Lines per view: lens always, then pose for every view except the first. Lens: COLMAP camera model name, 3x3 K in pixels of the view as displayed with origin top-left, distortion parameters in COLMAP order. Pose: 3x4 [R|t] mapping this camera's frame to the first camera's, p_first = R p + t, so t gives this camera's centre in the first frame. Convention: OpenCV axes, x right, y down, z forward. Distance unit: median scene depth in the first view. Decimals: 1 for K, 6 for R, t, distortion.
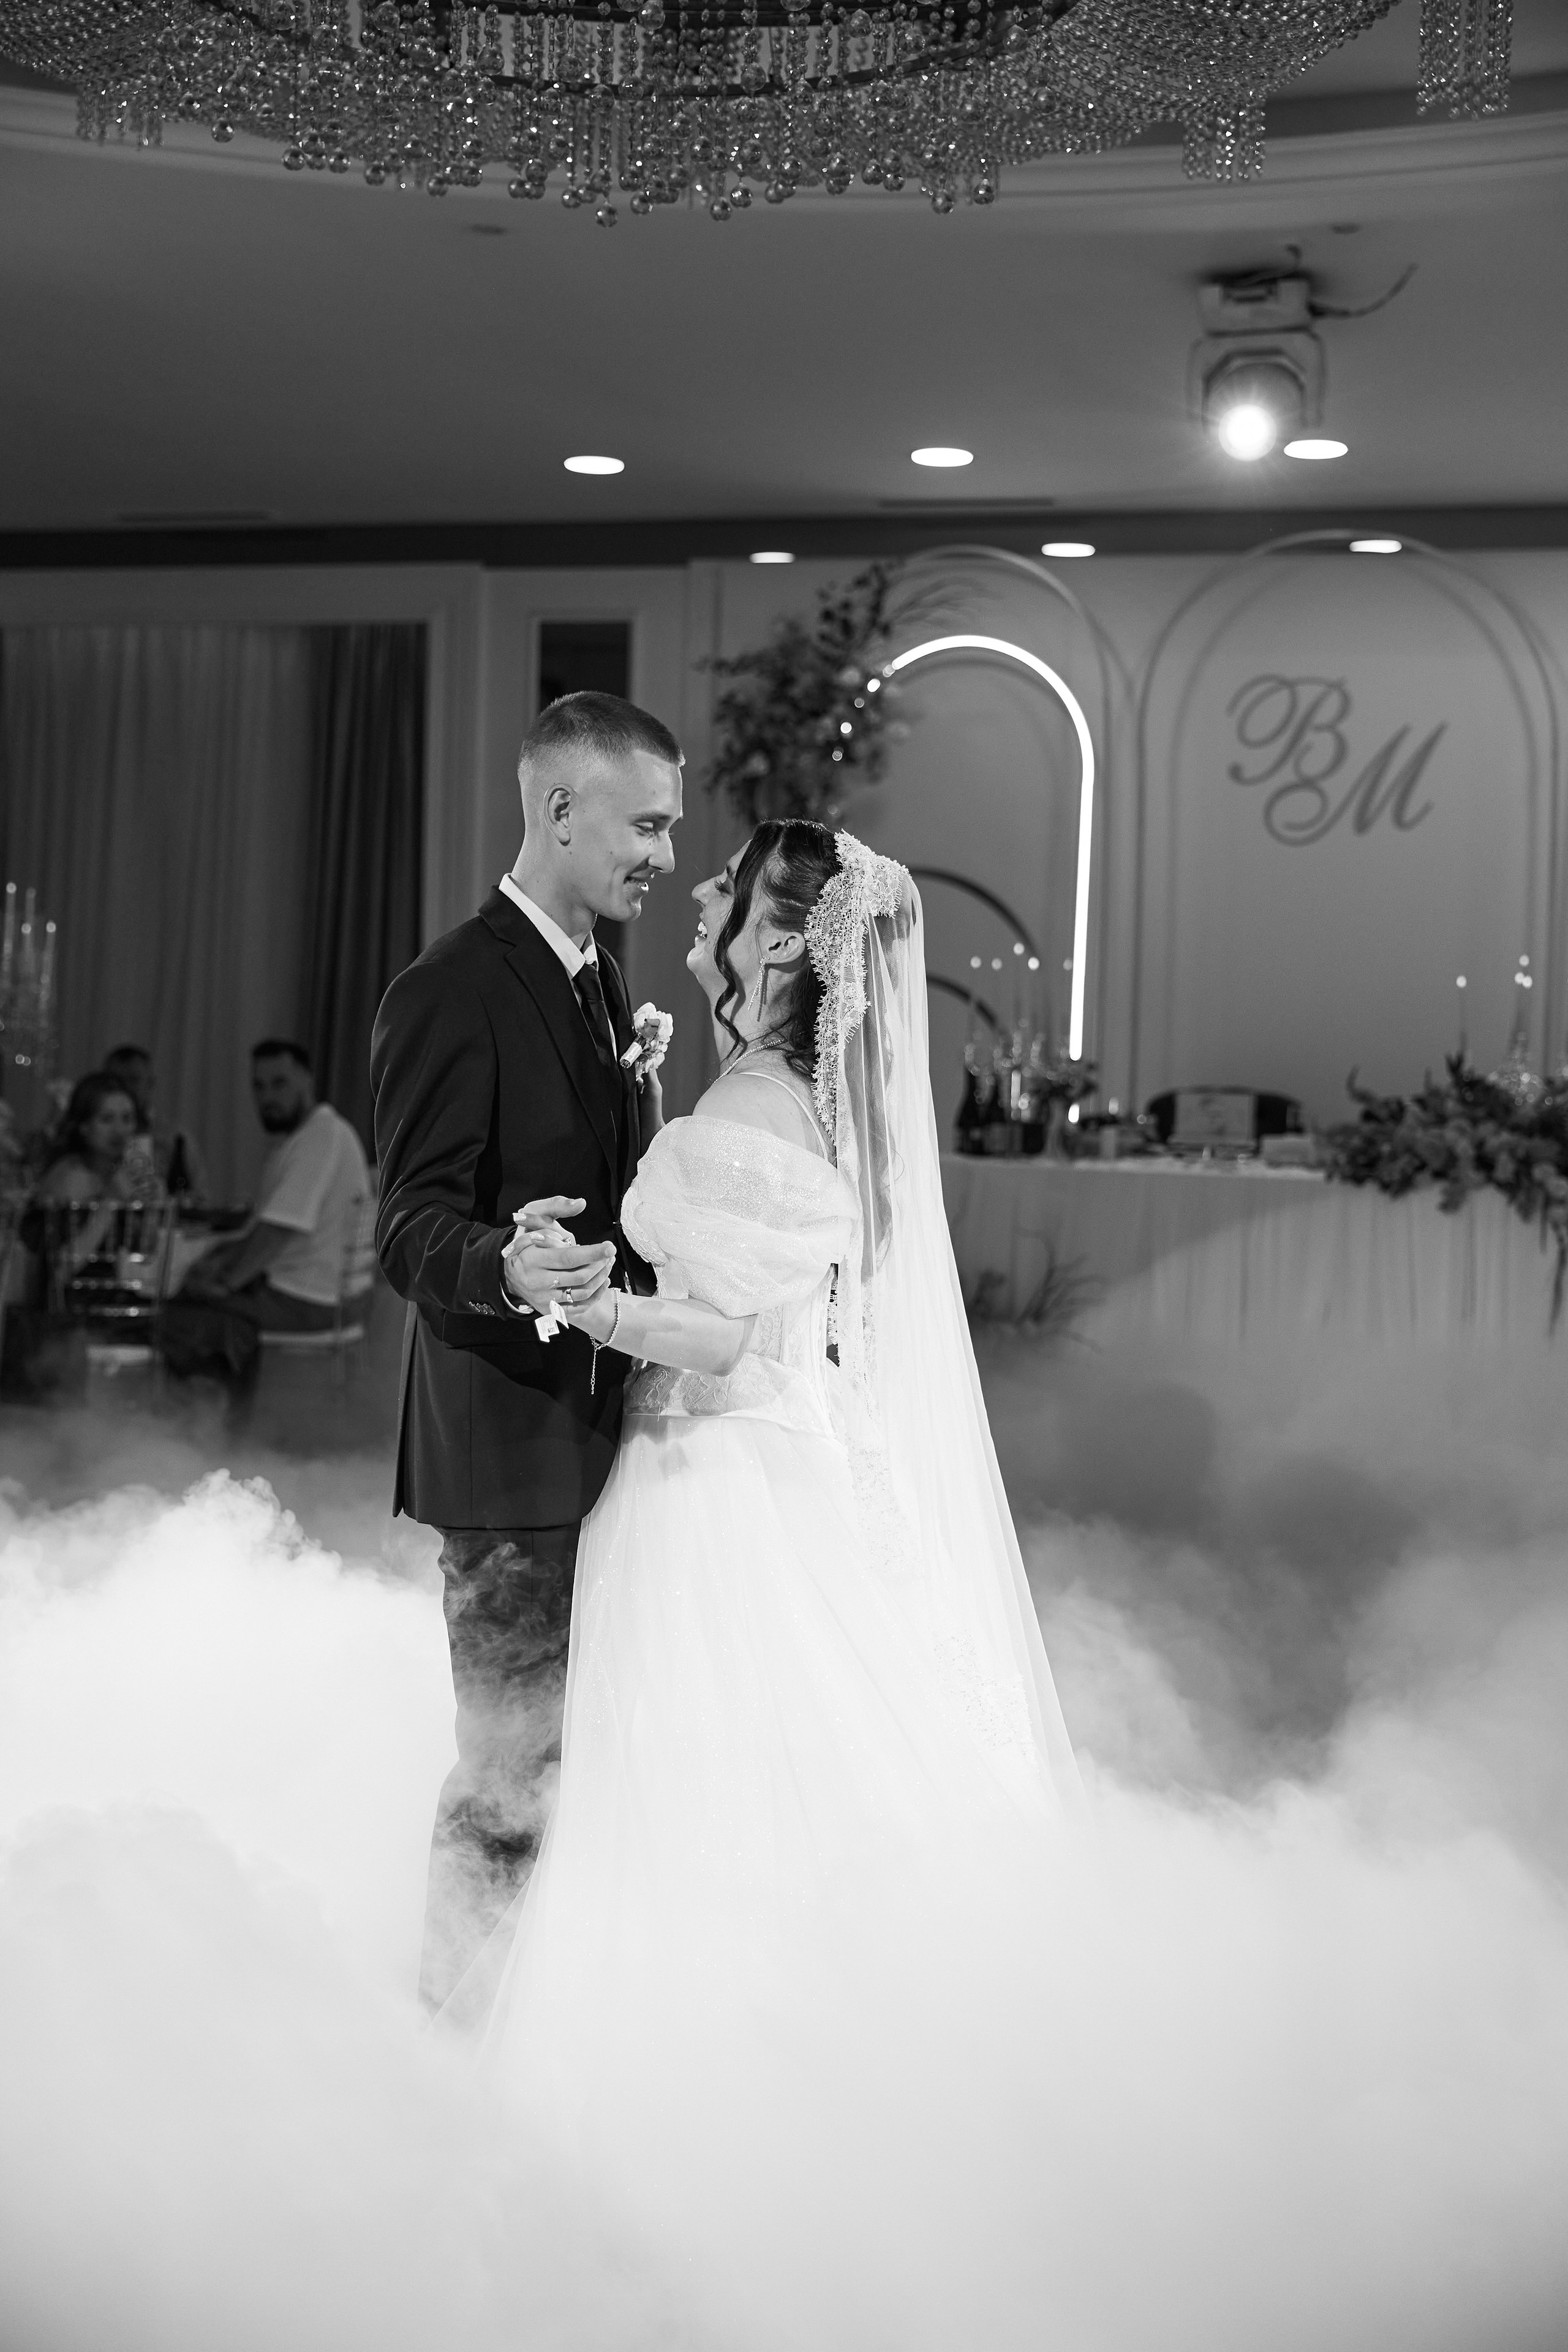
lens RADIAL K [[3189.7, 0, 728.8], [0, 3189.7, 1181.5], [0, 0, 1]] dist [0.012615, 0.004603]
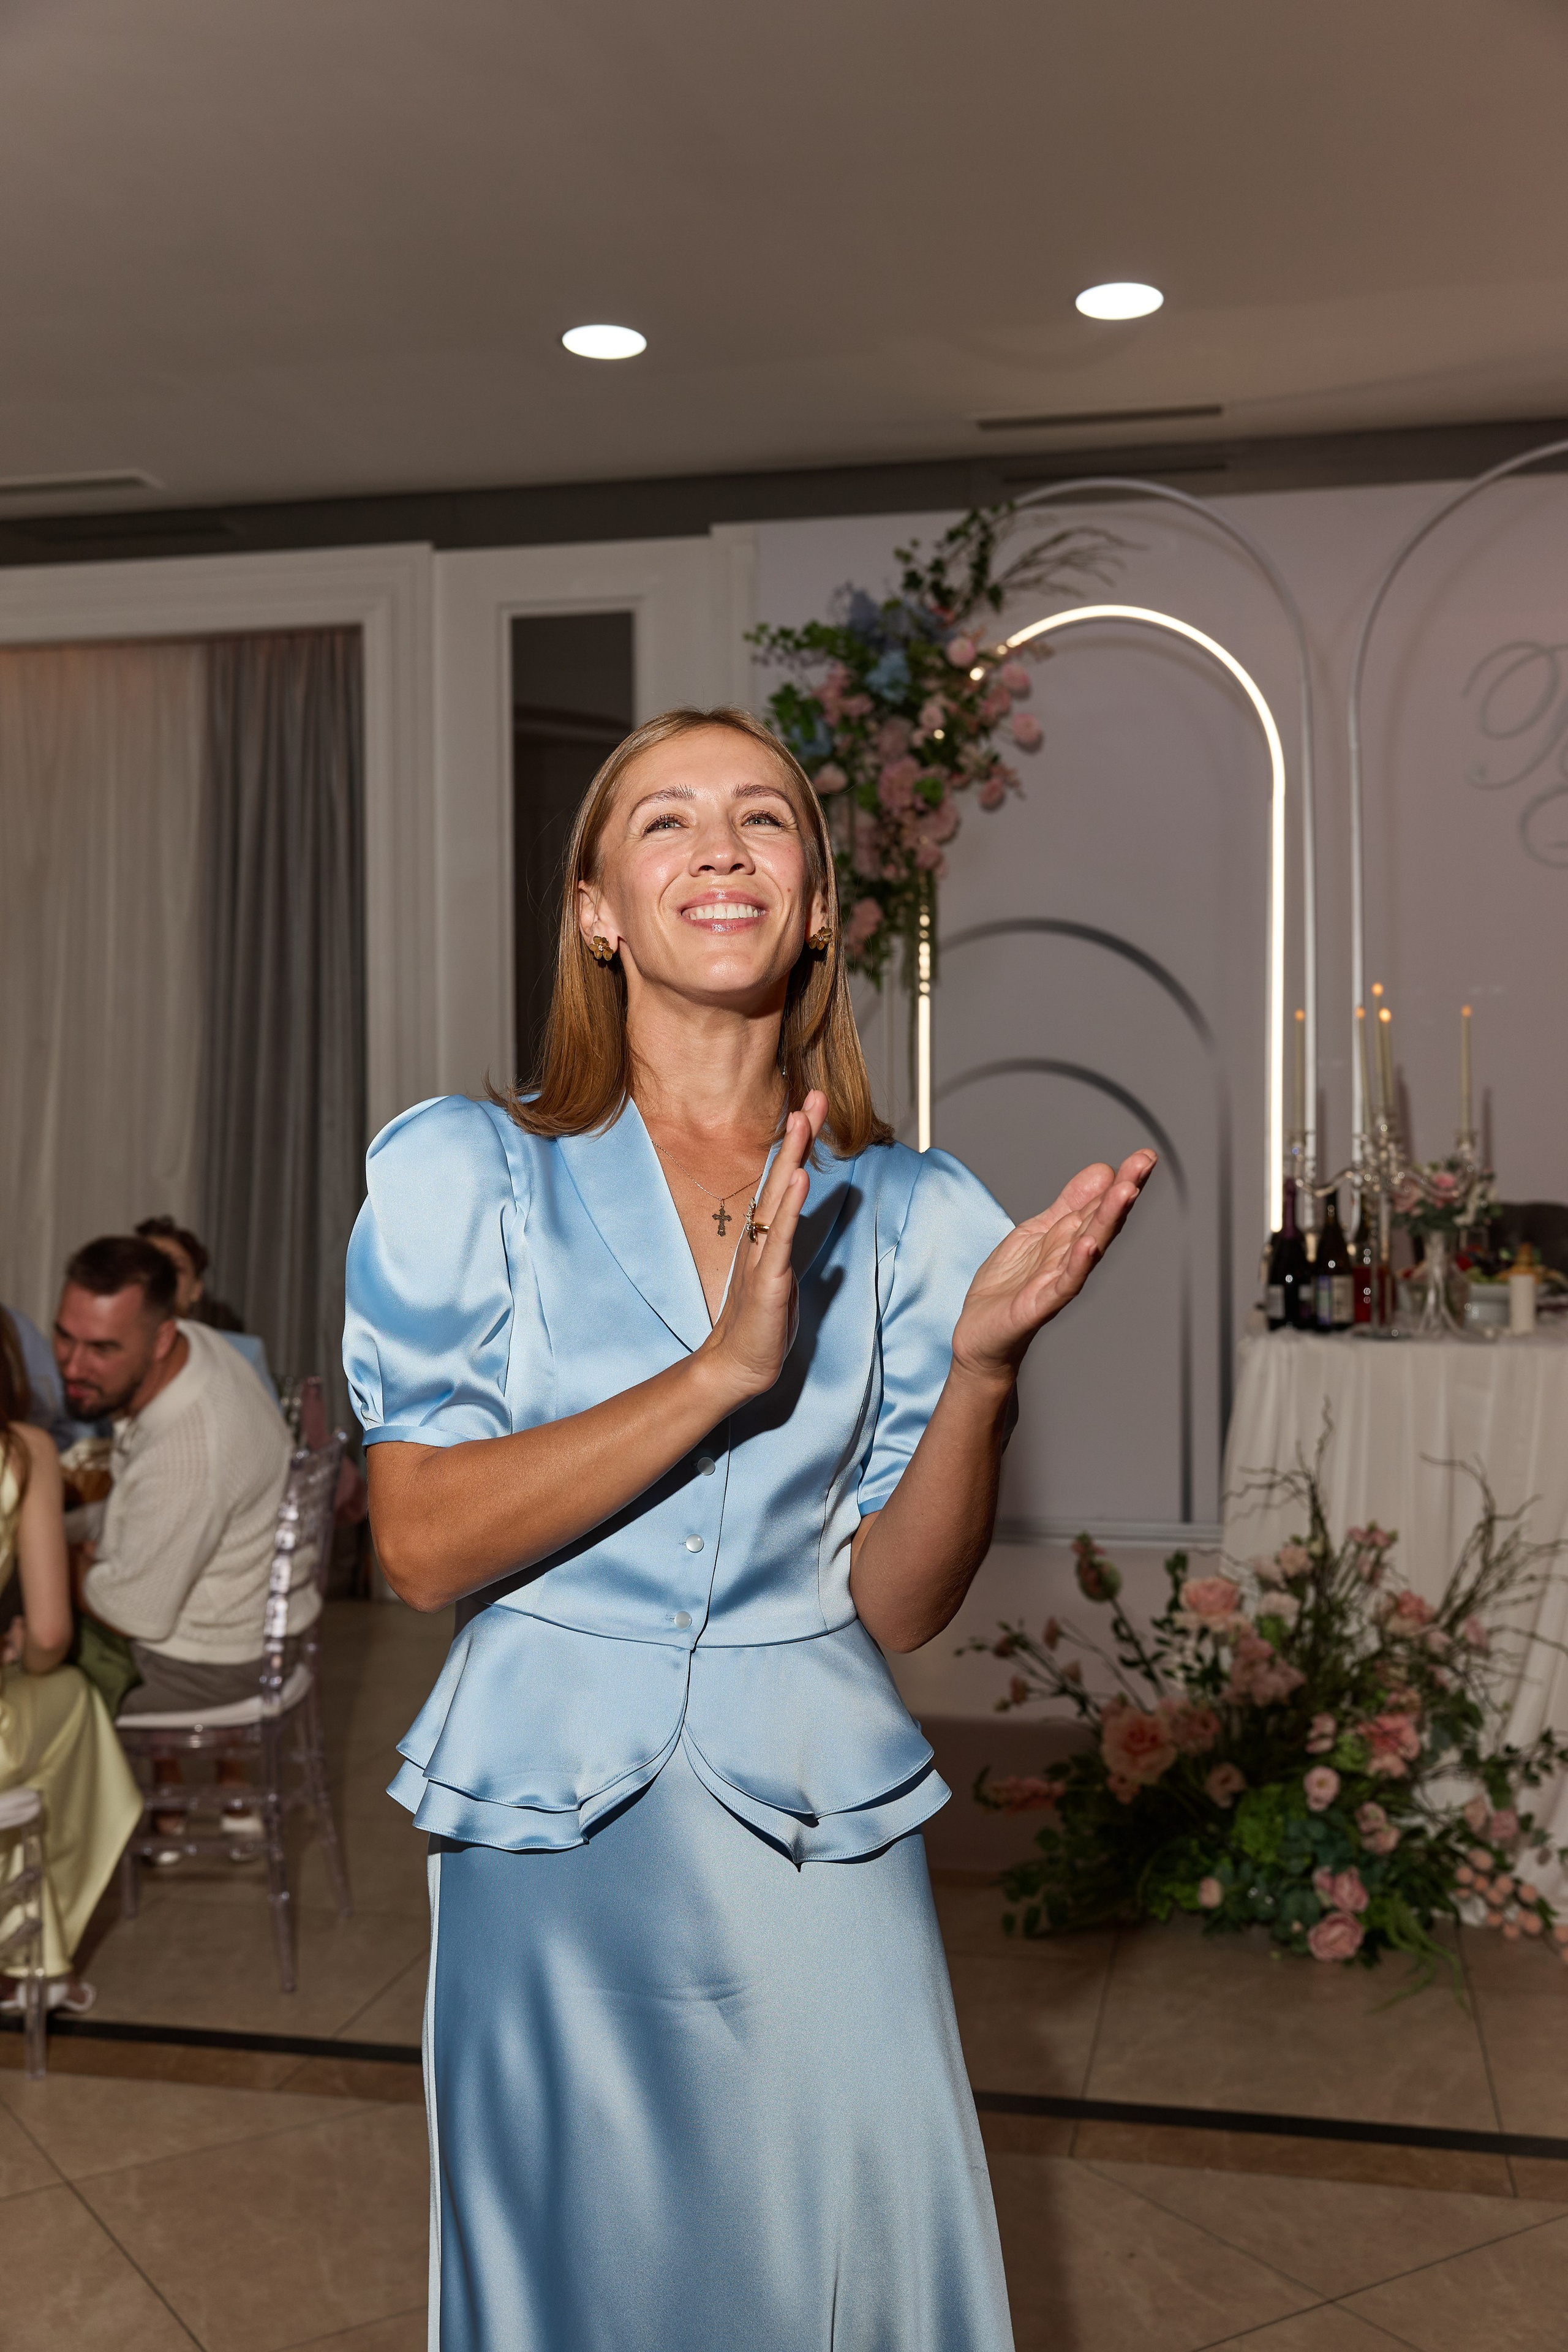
lens RADIAL K [[2419.7, 0, 784.0], [0, 2419.7, 1176.0], [0, 0, 1]] dist [0.010069, 0.002724]
pose [[0.995448, -0.033546, 0.089210, -0.054674], [0.037126, 0.998558, -0.038781, -0.019721], [-0.087781, 0.041916, 0.995258, 0.462093]]
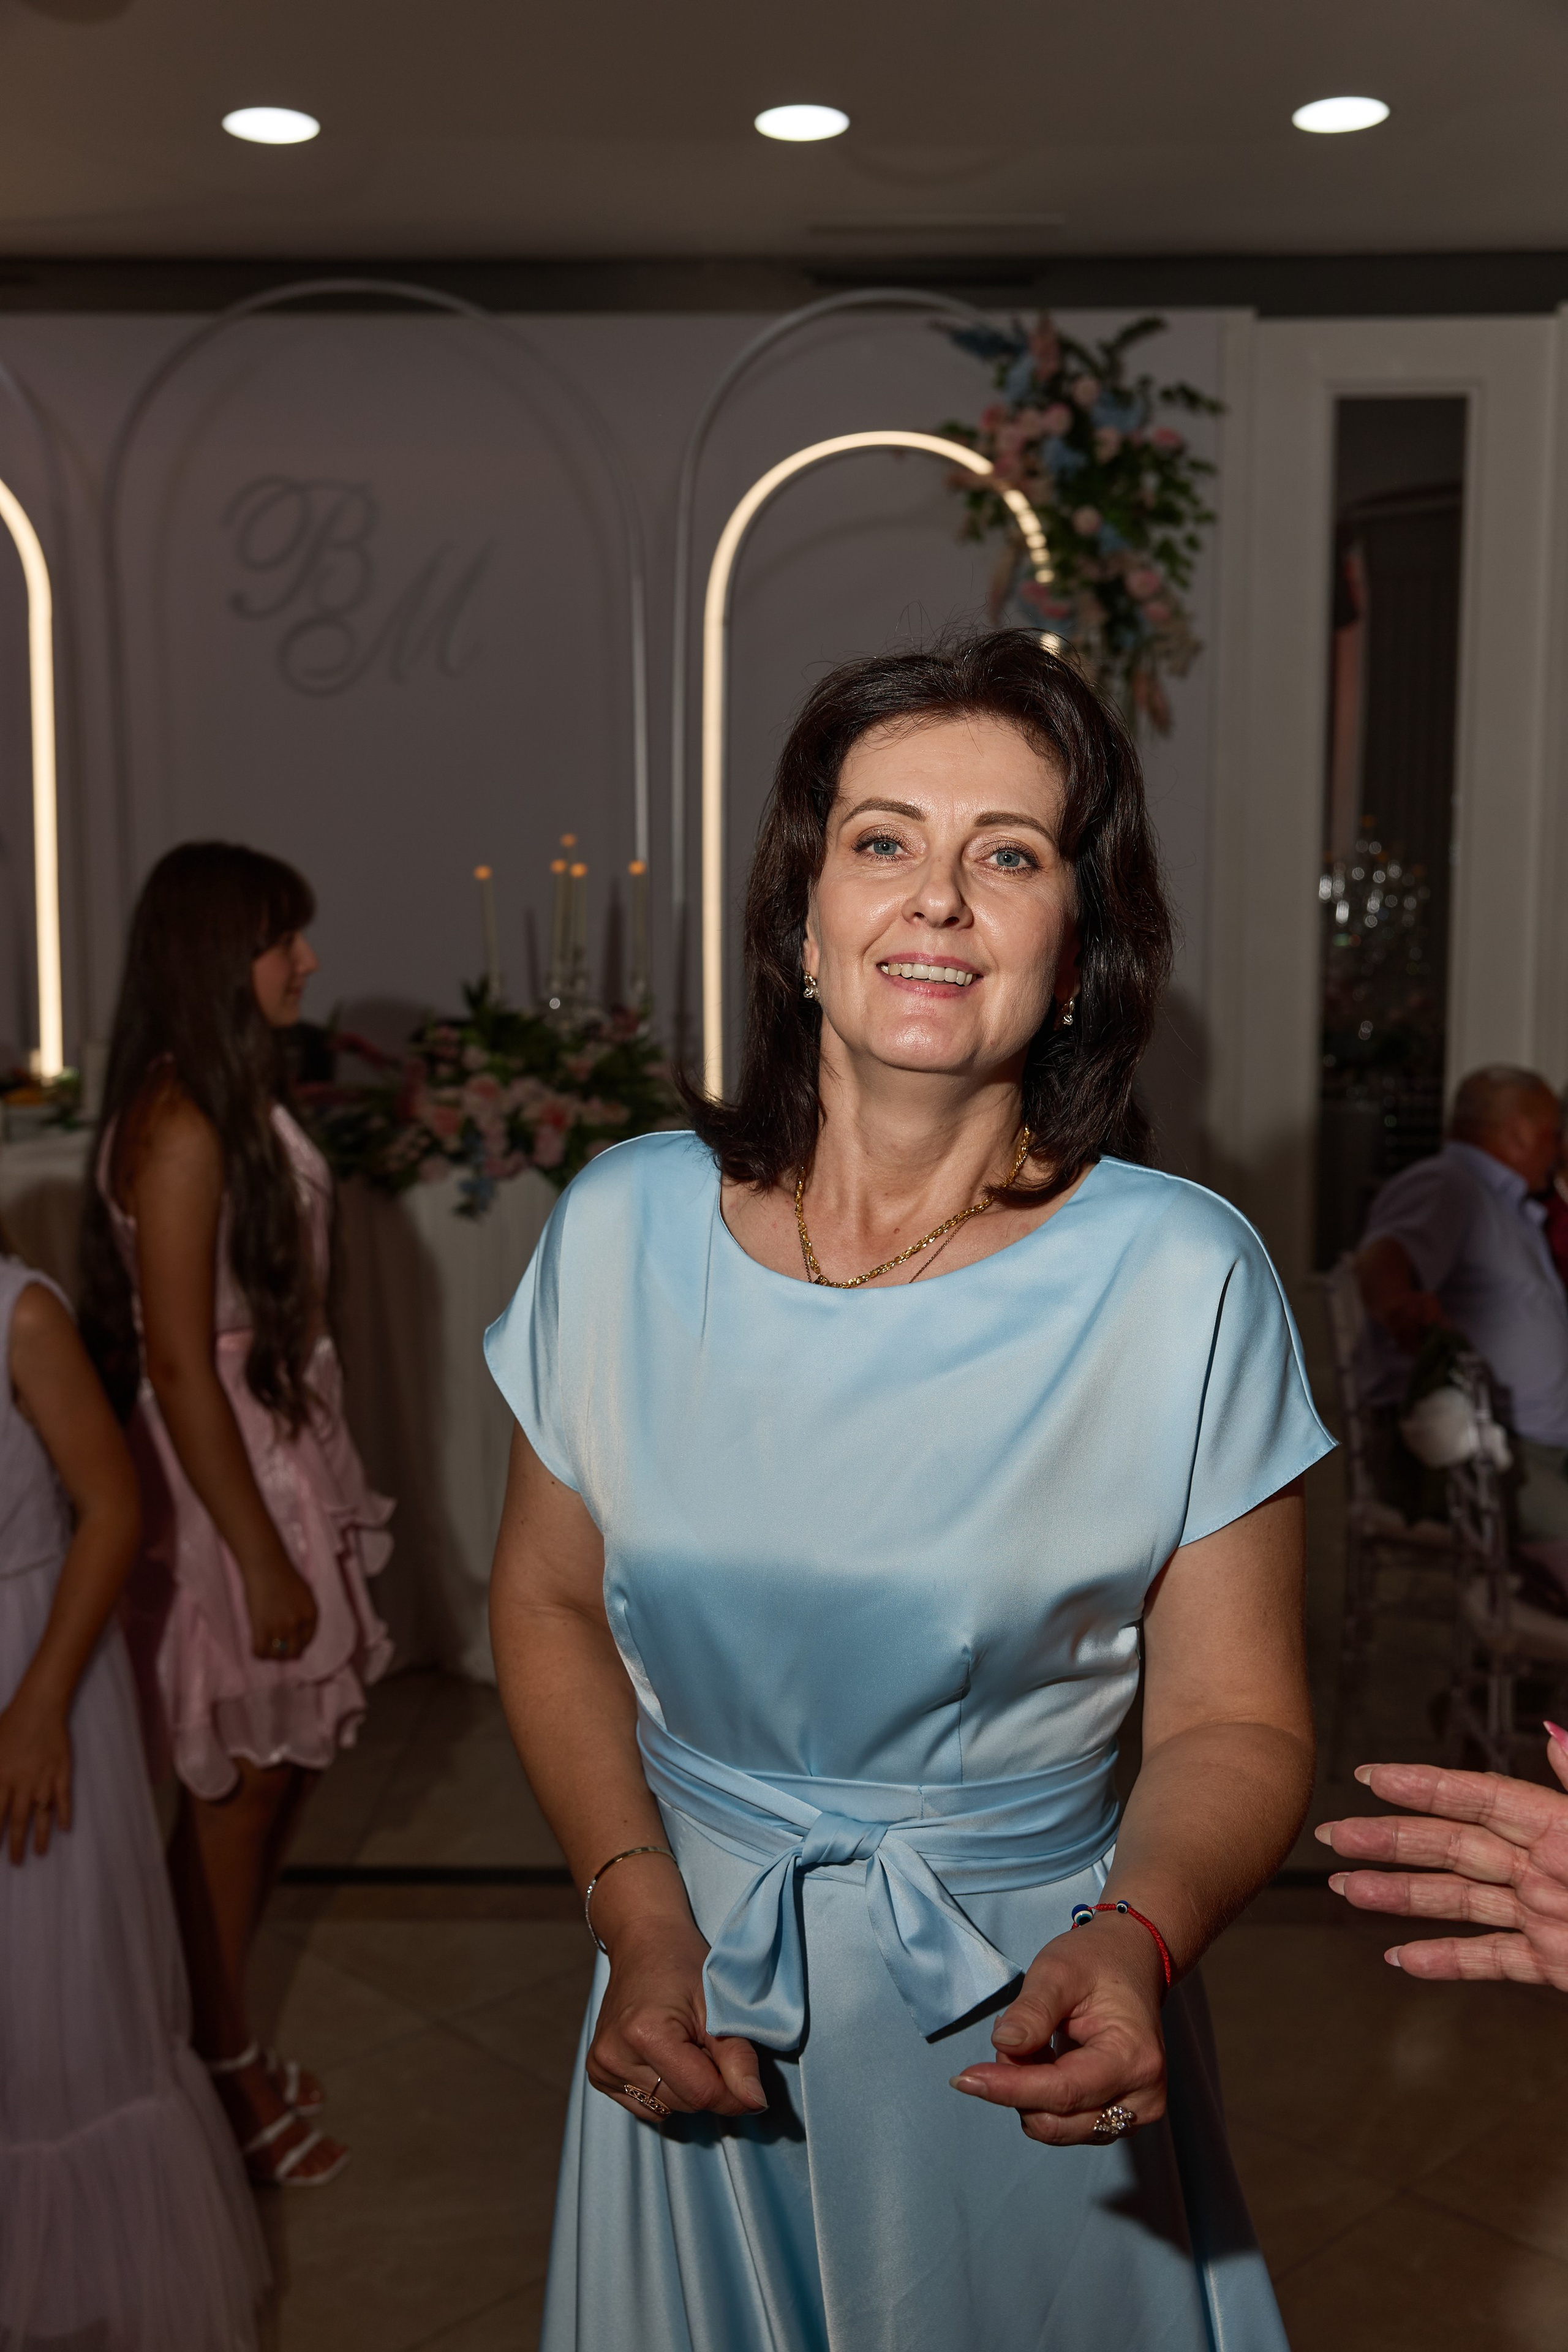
lens RADIAL K [[2419.7, 0, 784.0], [0, 2419.7, 1176.0], [0, 0, 1]] dist [0.010069, 0.002724]
pose [[0.961287, -0.055886, 0.269823, 0.120404], [0.038207, 0.996791, 0.070341, -0.025651], [-0.272888, -0.057309, 0.960337, 0.390963]]
